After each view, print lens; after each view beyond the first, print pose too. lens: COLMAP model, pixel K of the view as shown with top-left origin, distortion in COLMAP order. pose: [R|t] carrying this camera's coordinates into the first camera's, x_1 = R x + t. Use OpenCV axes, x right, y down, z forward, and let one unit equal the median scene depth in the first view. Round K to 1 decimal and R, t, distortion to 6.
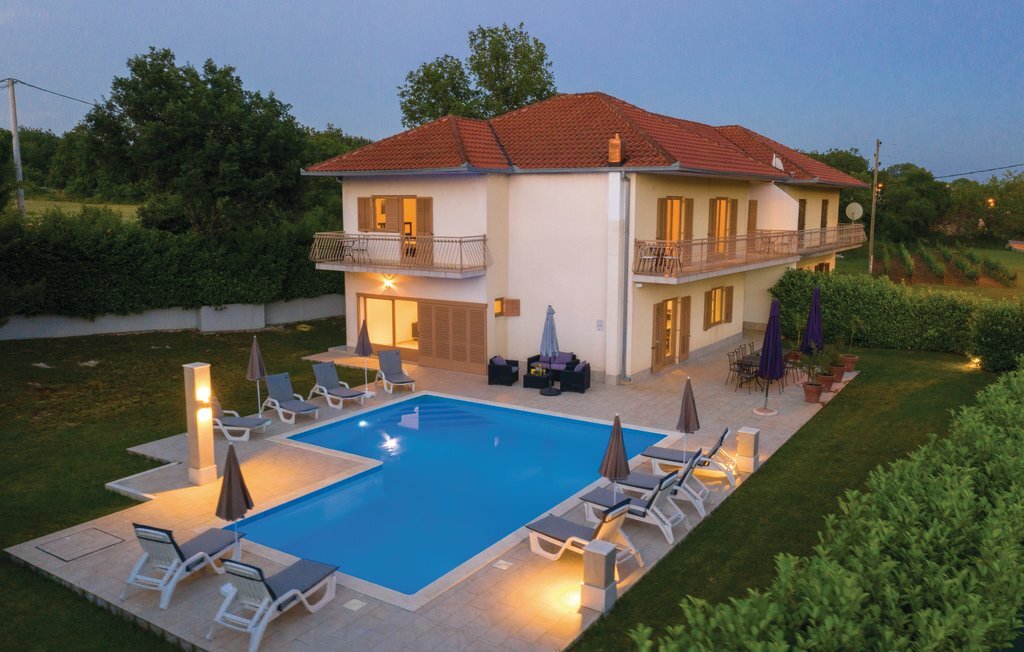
lens RADIAL K [[805.4, 0, 512.0], [0, 805.4, 326.0], [0, 0, 1]] dist [-0.009482, -0.000035]
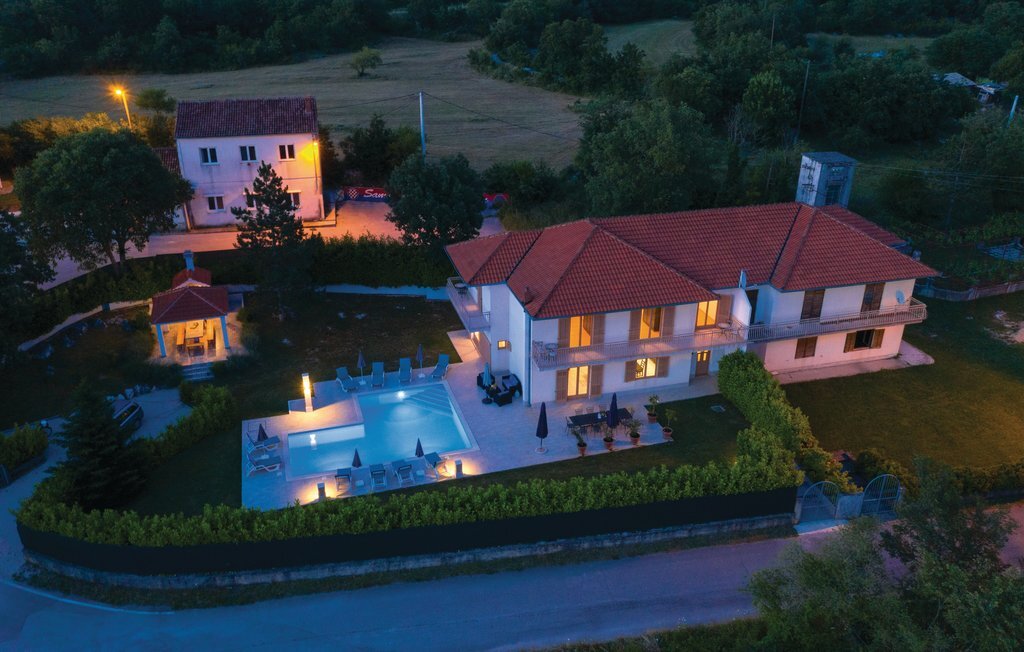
lens RADIAL K [[805.4, 0, 512.0], [0, 805.4, 326.0], [0, 0, 1]] dist [-0.009482, -0.000035]
pose [[0.765453, 0.273400, -0.582523, 1.130525], [-0.100740, 0.945006, 0.311151, -0.681640], [0.635557, -0.179488, 0.750901, -0.443666]]
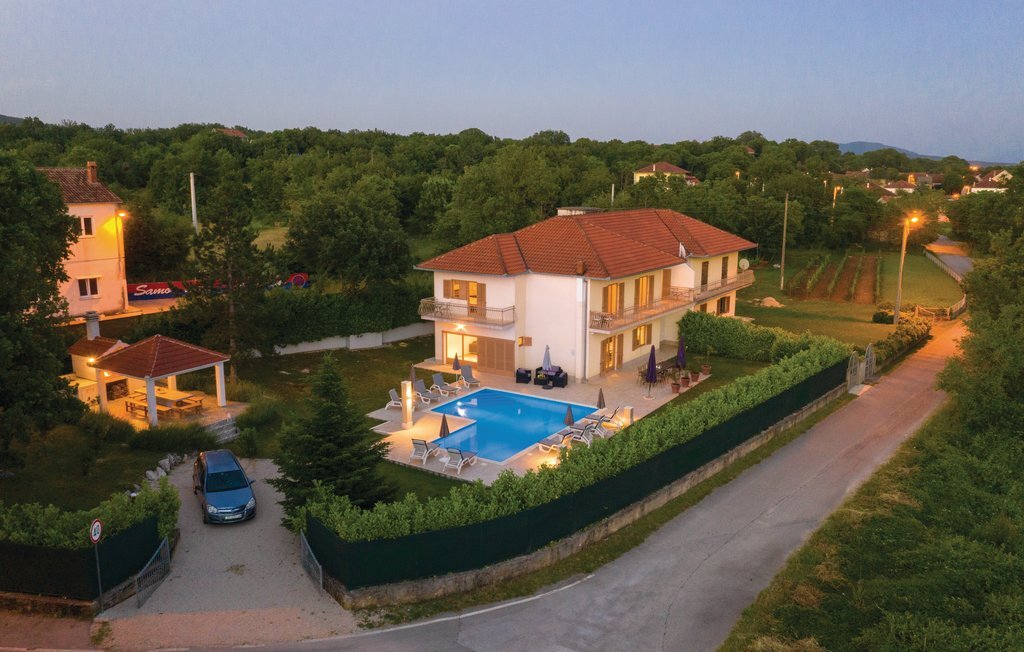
lens RADIAL K [[805.4, 0, 512.0], [0, 805.4, 326.0], [0, 0, 1]] dist [-0.009482, -0.000035]
pose [[0.999999, 0.000263, -0.001304, -0.035465], [-0.000212, 0.999224, 0.039397, -0.139129], [0.001313, -0.039397, 0.999223, -0.930846]]
